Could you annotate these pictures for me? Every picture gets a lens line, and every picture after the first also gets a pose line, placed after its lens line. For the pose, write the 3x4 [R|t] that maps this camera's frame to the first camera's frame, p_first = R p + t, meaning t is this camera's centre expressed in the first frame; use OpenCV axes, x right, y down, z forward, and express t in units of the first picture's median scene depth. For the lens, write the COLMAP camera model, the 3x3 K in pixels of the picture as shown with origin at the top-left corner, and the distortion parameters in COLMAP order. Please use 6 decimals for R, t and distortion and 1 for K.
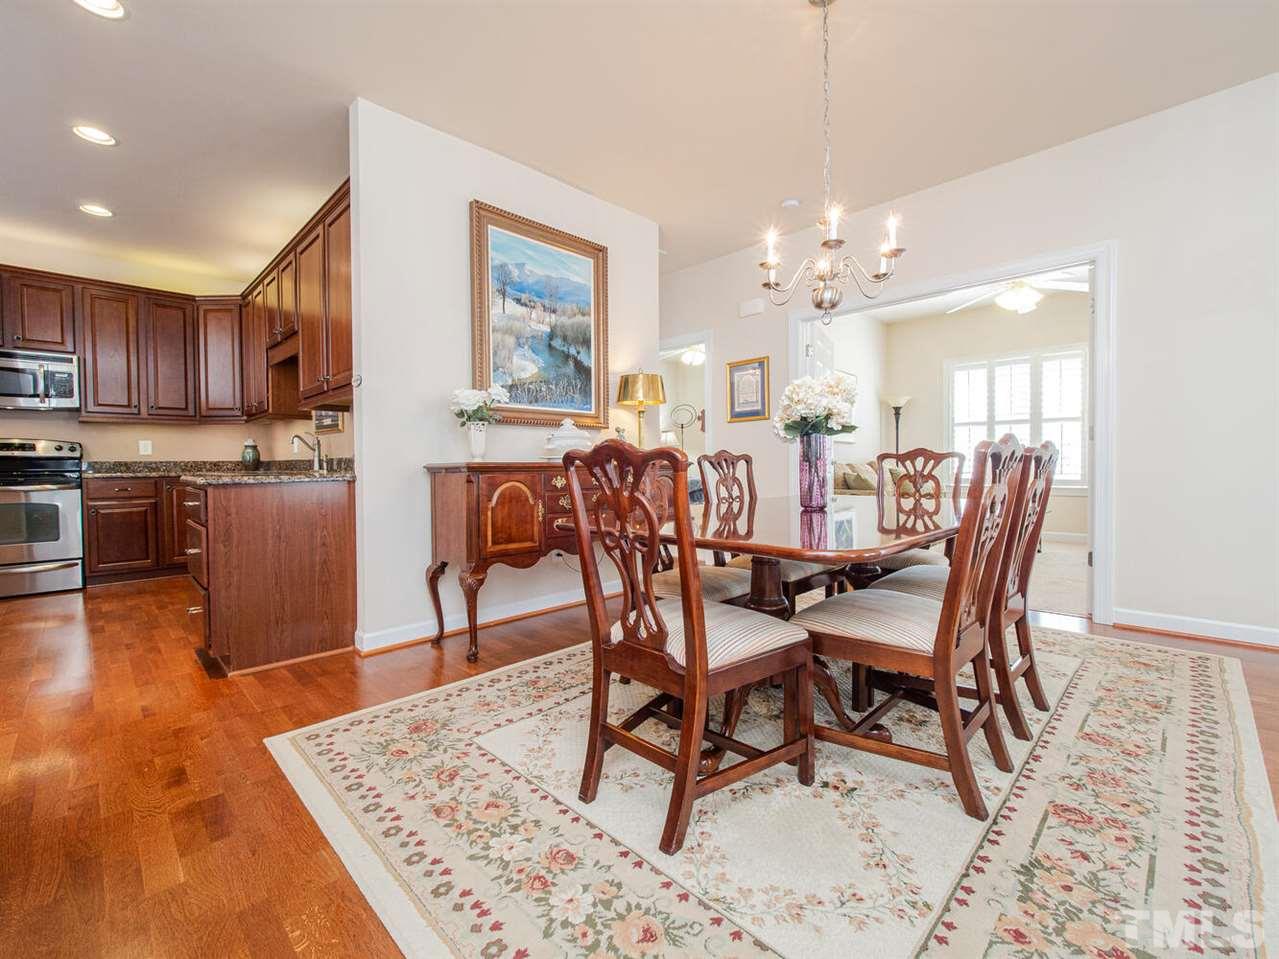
lens RADIAL K [[552.9, 0, 640.0], [0, 552.9, 476.2], [0, 0, 1]] dist [-0.002661, -0.000131]
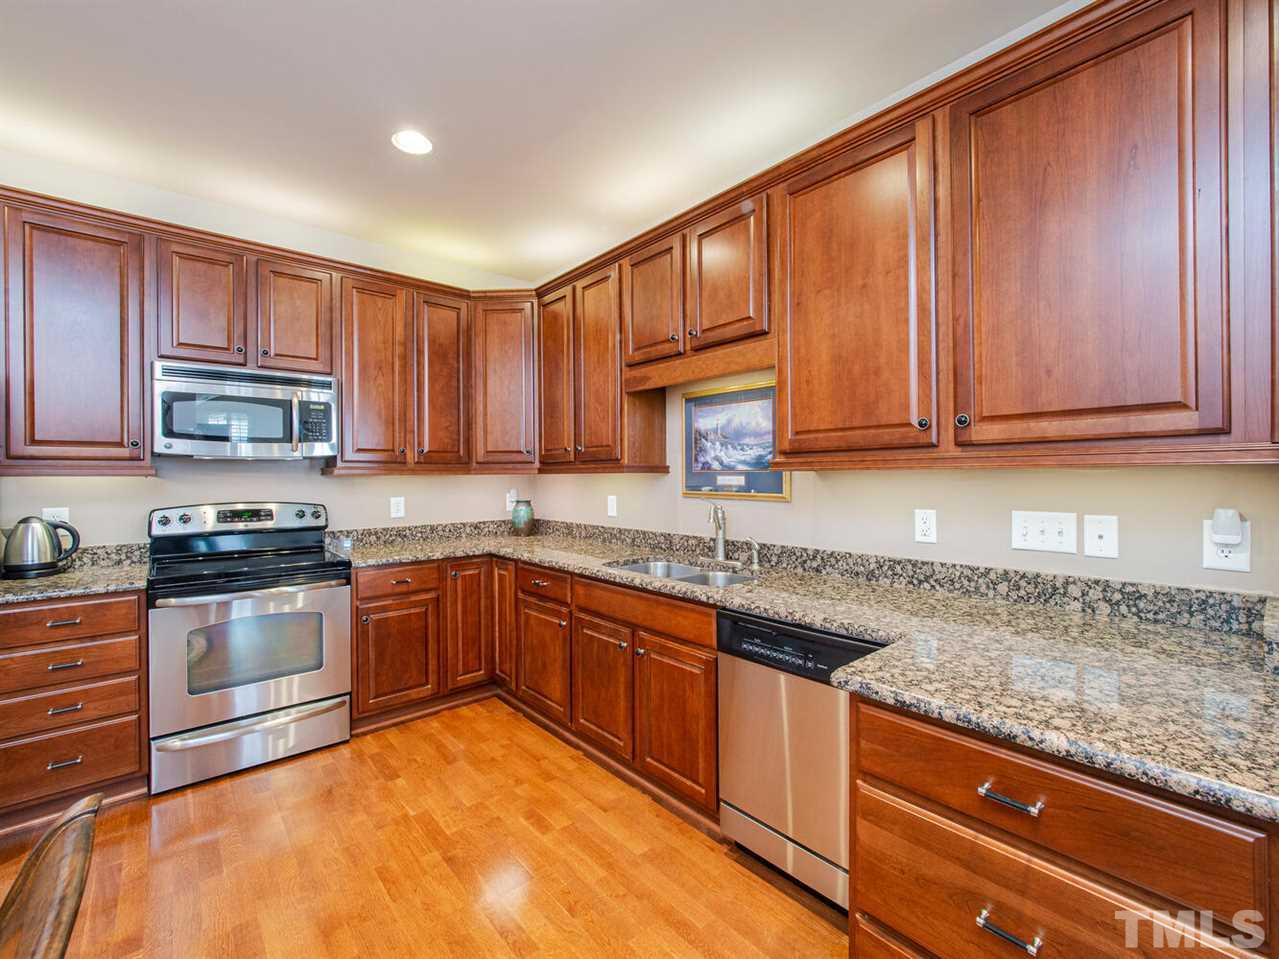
lens RADIAL K [[552.9, 0, 645.2], [0, 552.9, 475.1], [0, 0, 1]] dist [-0.002661, -0.000131]
pose [[0.996670, 0.001644, -0.081524, -0.701080], [-0.003483, 0.999743, -0.022413, -0.103584], [0.081466, 0.022622, 0.996419, 0.433216]]
